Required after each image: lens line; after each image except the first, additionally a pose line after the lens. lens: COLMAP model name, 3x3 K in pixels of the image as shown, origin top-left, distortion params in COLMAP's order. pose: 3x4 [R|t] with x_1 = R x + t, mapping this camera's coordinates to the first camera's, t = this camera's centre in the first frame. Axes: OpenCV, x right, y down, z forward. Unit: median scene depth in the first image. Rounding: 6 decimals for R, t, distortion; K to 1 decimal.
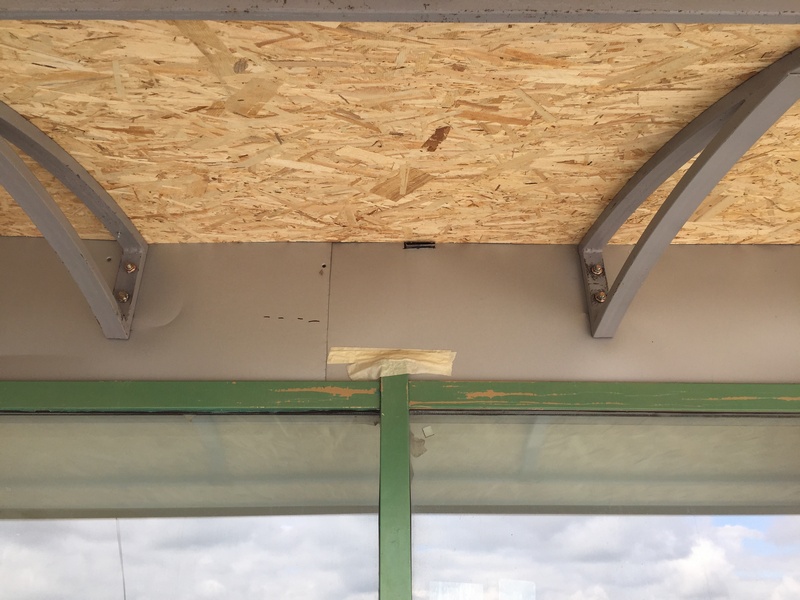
lens RADIAL K [[673.6, 0, 398.5], [0, 673.6, 300.0], [0, 0, 1]] dist [0.046179, -0.081739]
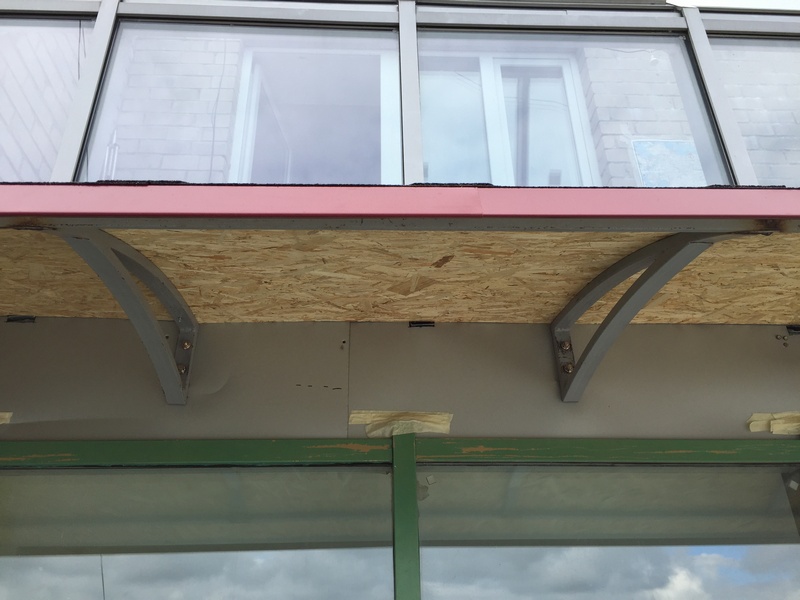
lens RADIAL K [[673.6, 0, 398.5], [0, 673.6, 300.0], [0, 0, 1]] dist [0.046179, -0.081739]
pose [[0.999442, 0.002028, 0.033355, -0.057406], [-0.000634, 0.999128, -0.041749, -0.081847], [-0.033411, 0.041705, 0.998571, -0.244822]]
